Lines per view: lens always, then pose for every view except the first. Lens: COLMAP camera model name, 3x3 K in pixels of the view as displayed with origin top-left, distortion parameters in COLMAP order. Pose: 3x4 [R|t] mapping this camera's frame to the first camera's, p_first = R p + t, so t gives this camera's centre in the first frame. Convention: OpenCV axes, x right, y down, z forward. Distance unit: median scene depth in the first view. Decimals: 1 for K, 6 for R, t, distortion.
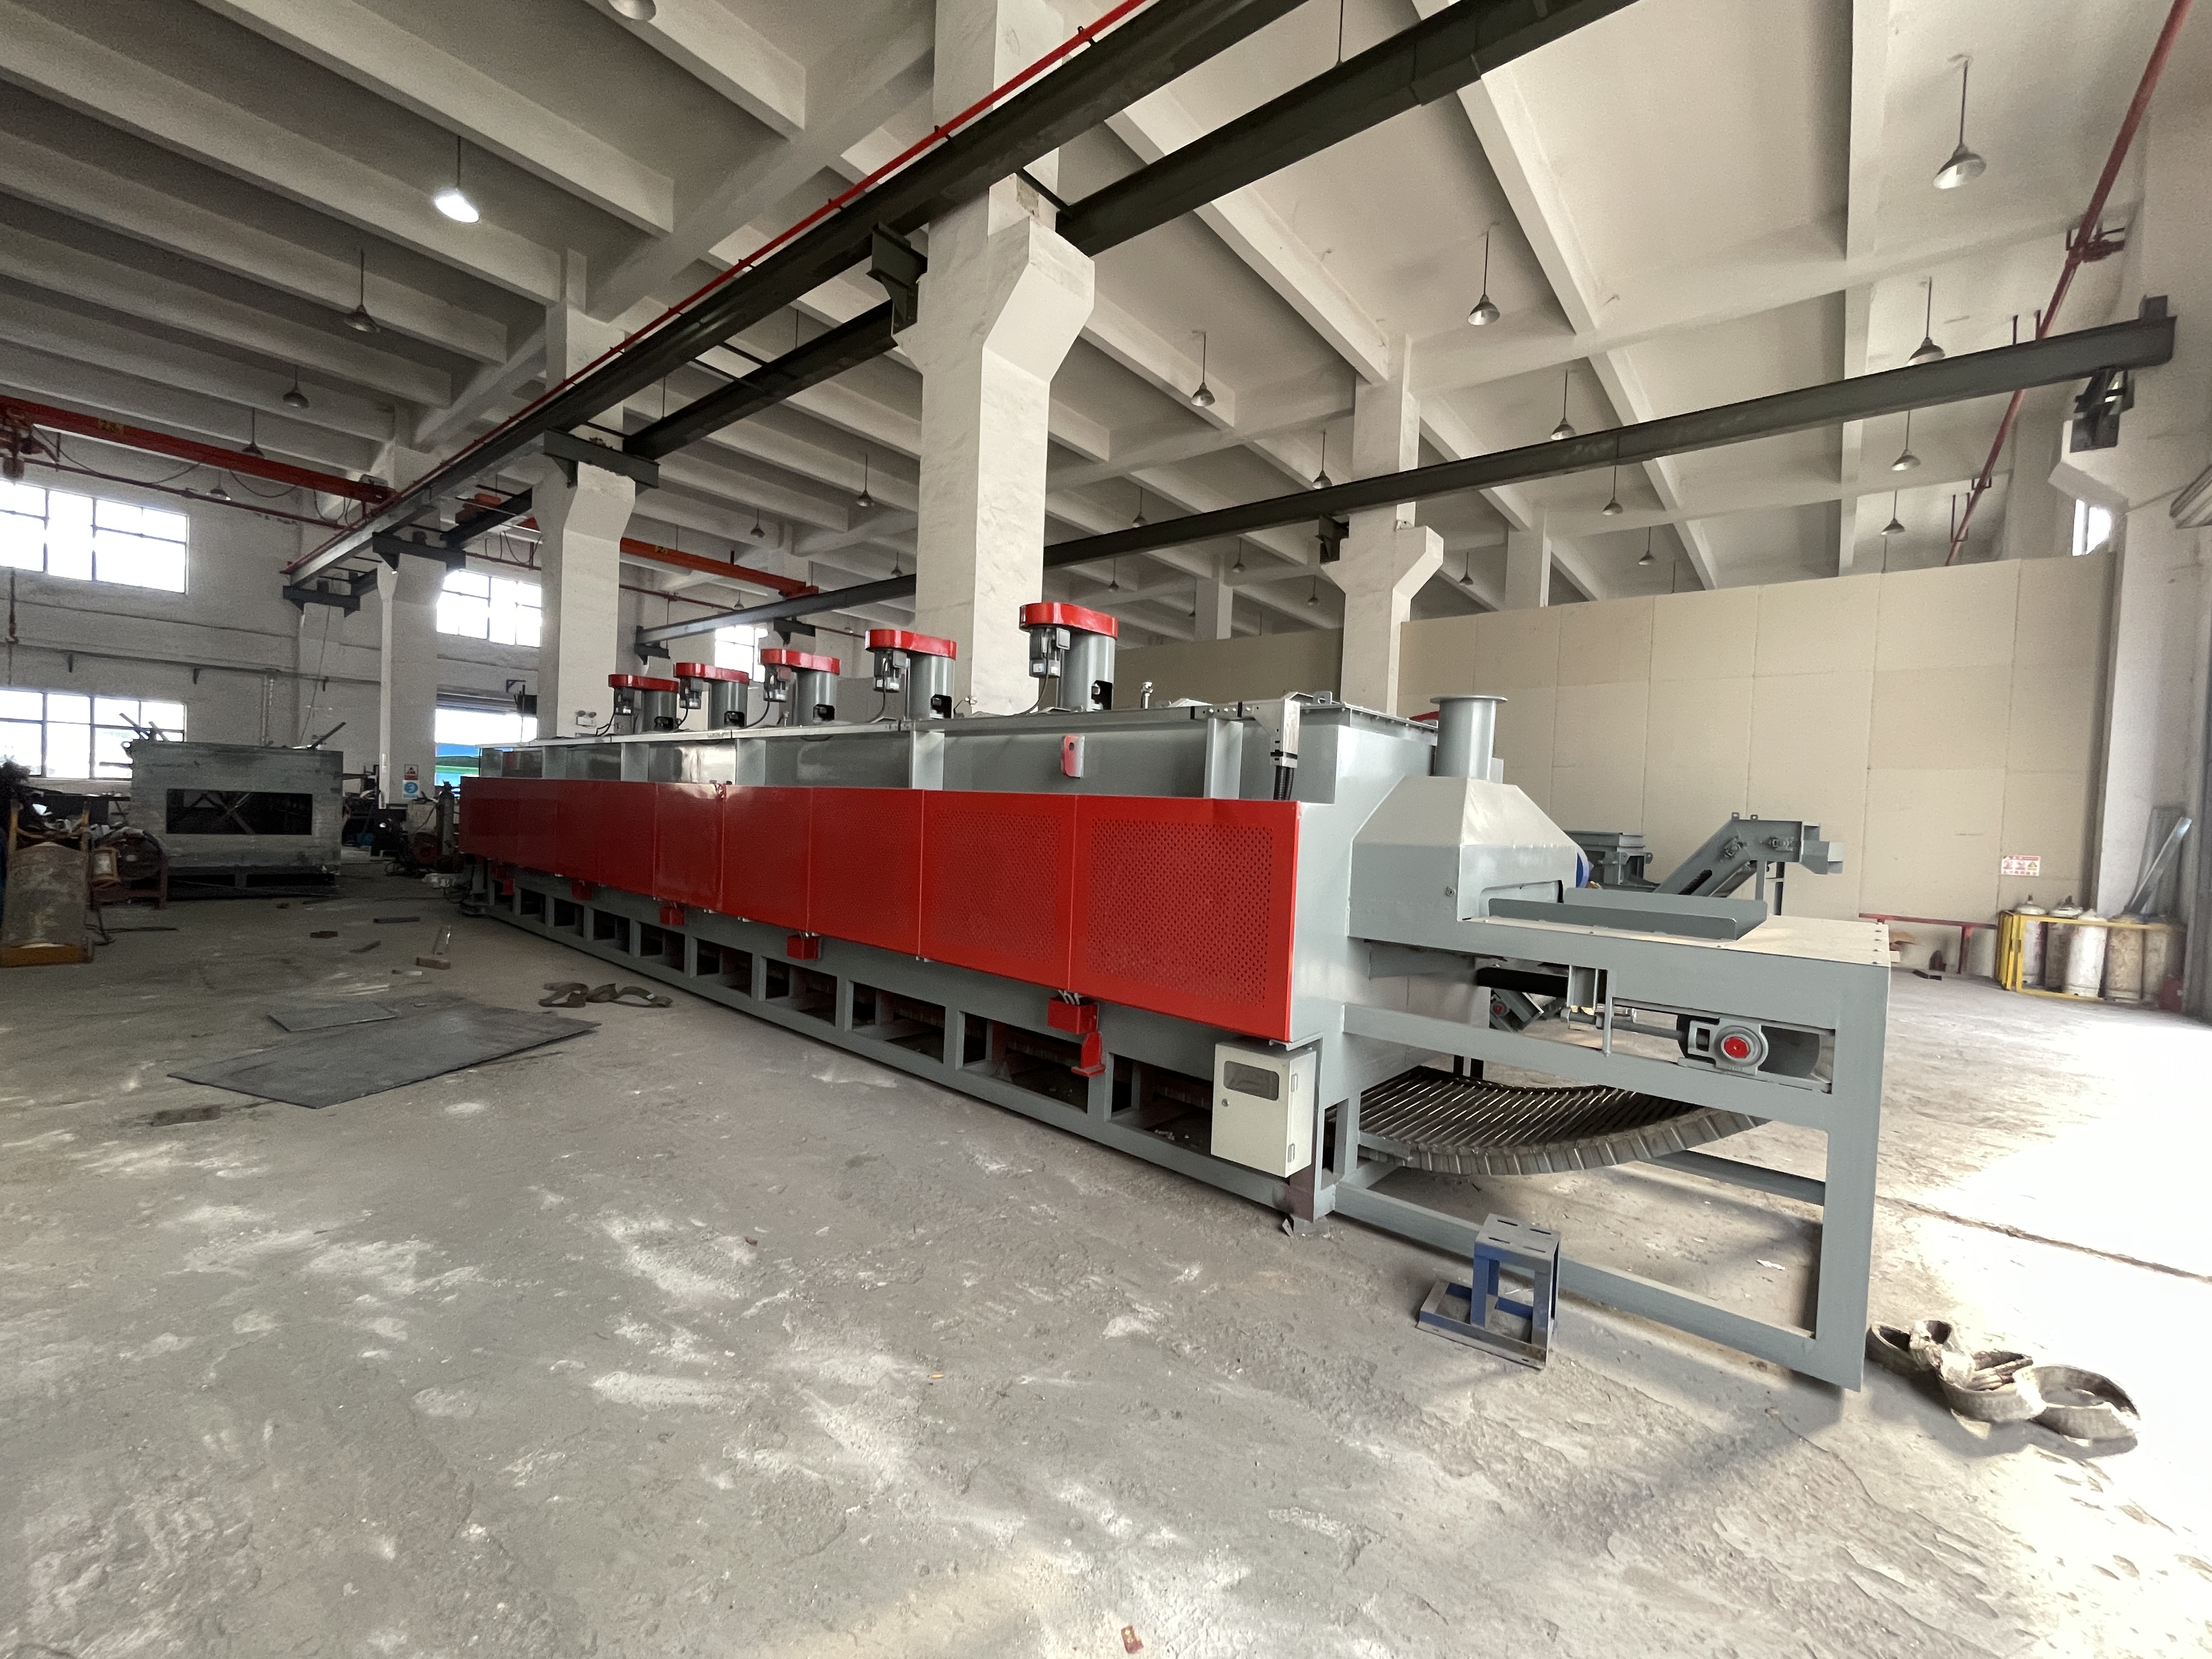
lens RADIAL K [[886.5, 0, 1106.0], [0, 886.5, 829.5], [0, 0, 1]] dist [-0.000504, 0.000205]
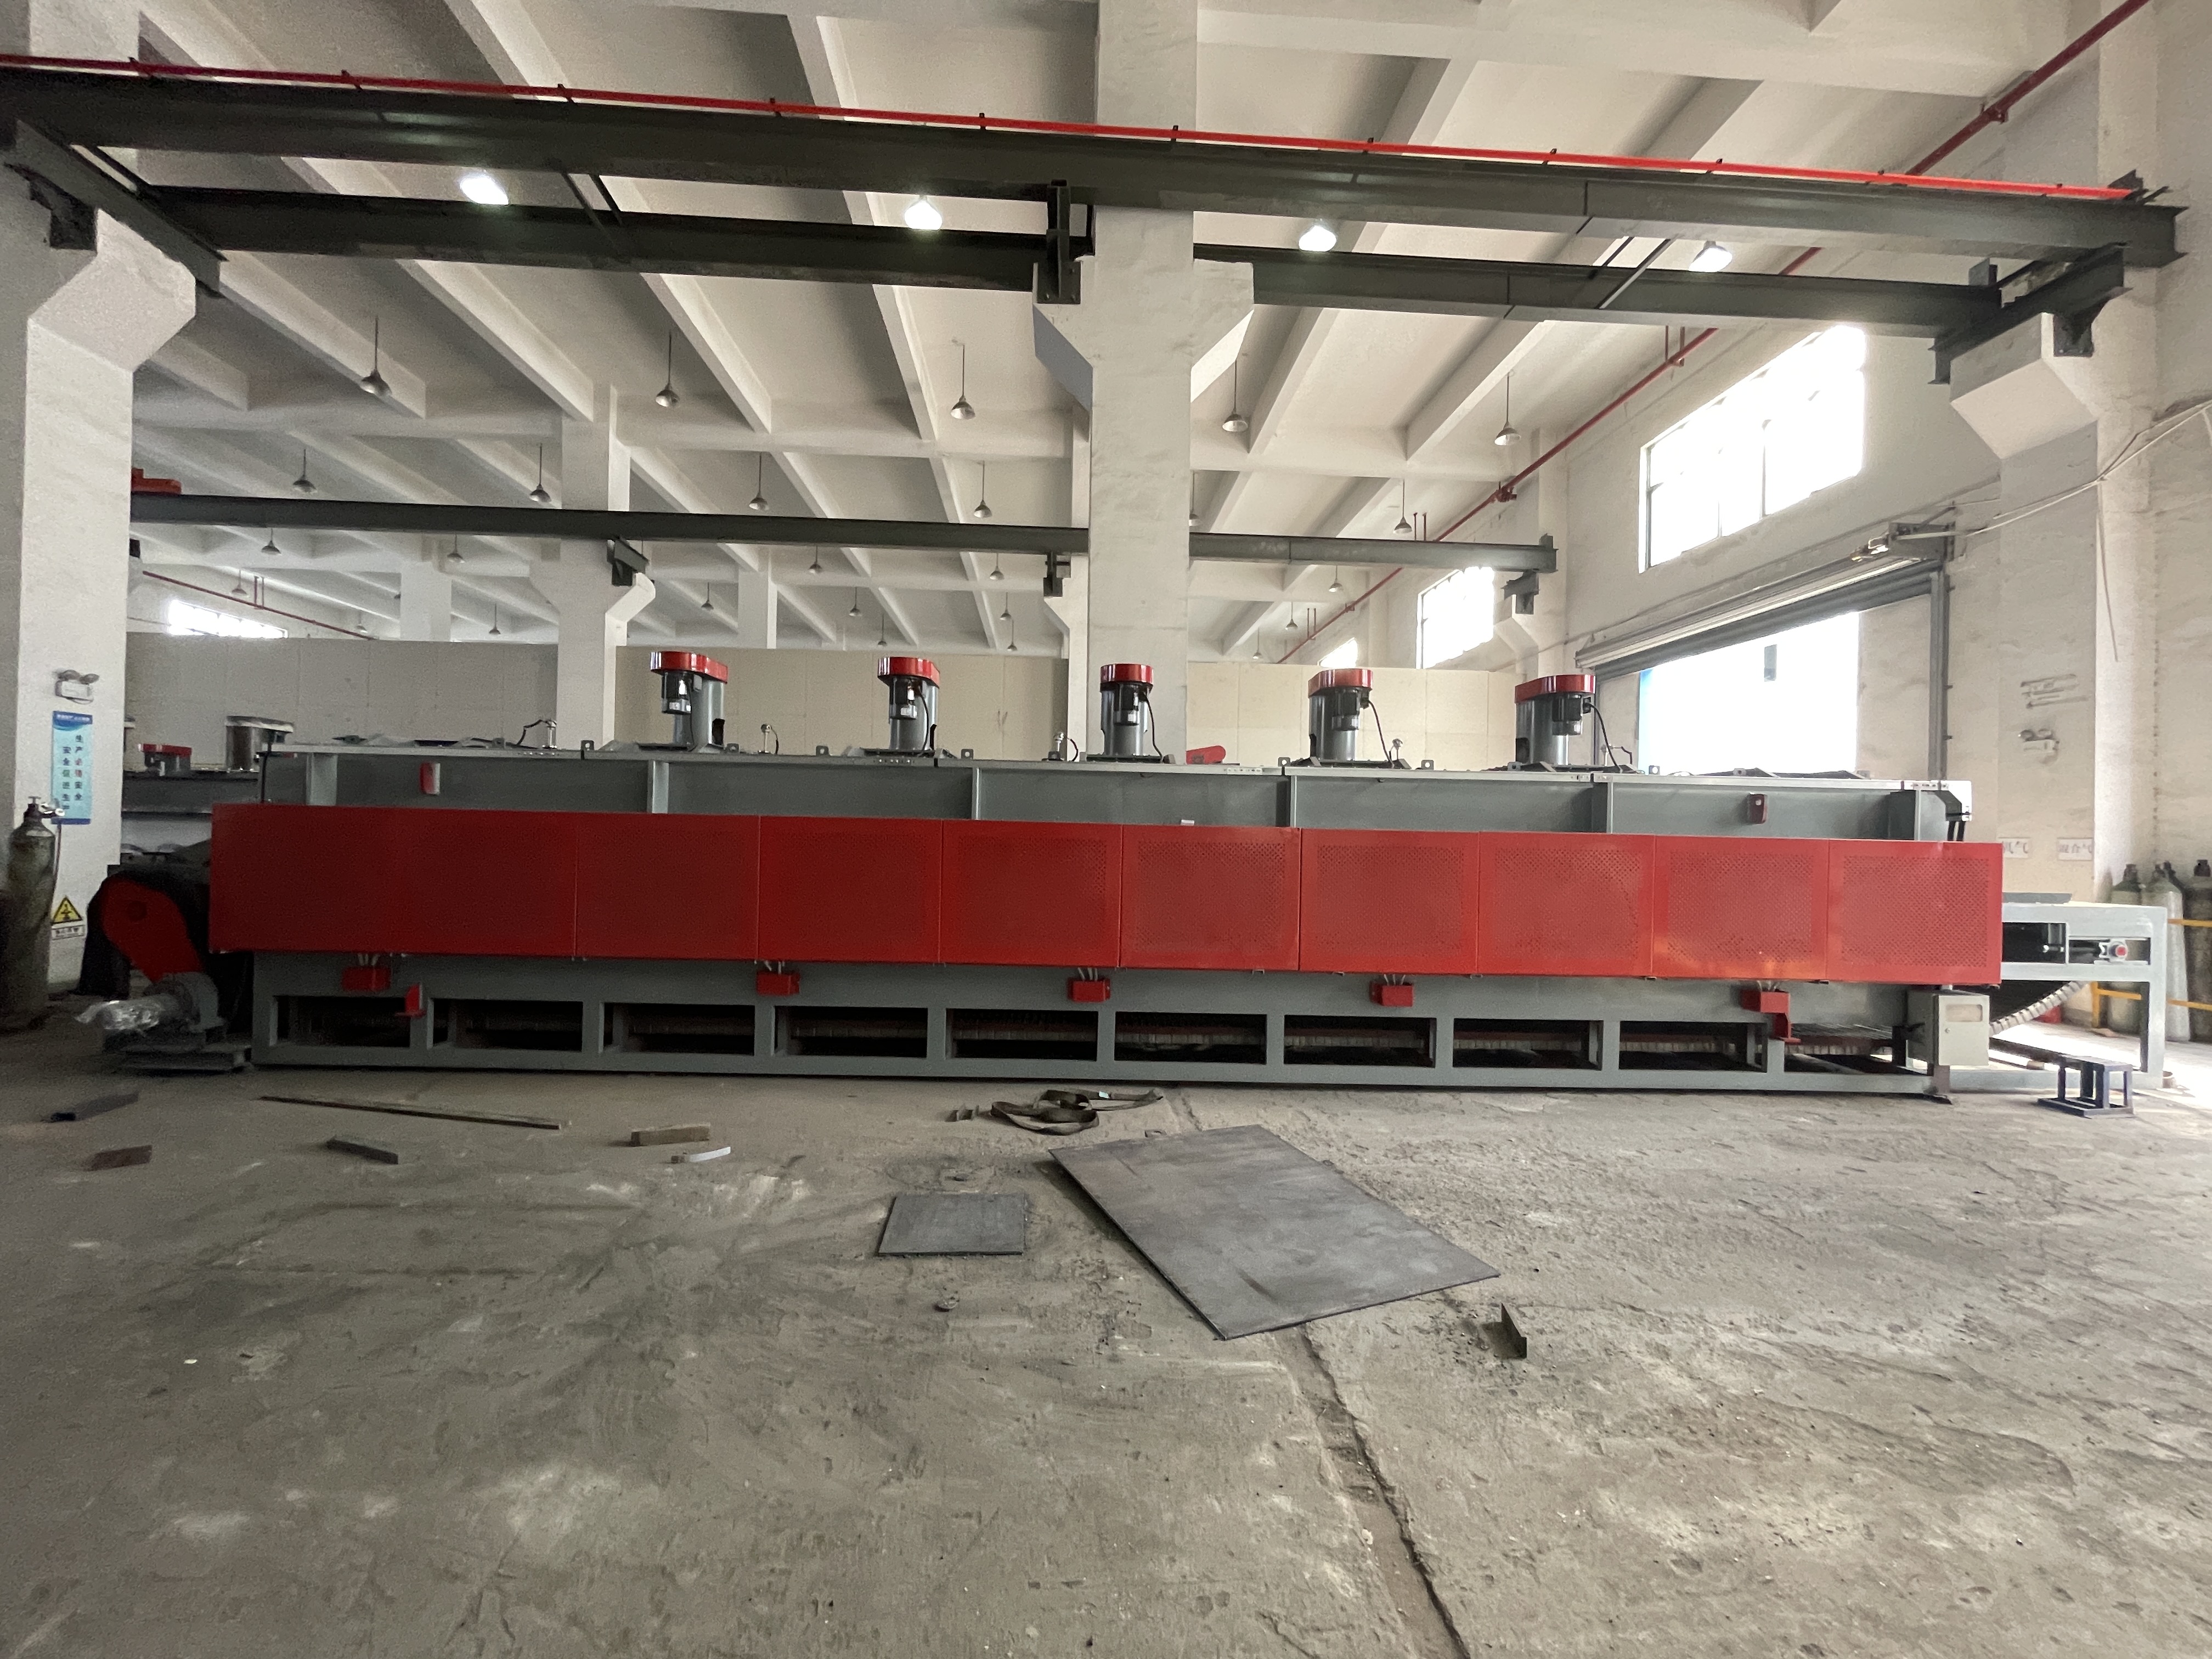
lens RADIAL K [[886.5, 0, 1106.0], [0, 886.5, 829.5], [0, 0, 1]] dist [-0.000504, 0.000205]
pose [[0.742878, -0.020992, 0.669097, -0.676090], [0.027429, 0.999623, 0.000909, -0.031789], [-0.668864, 0.017677, 0.743174, 0.269009]]
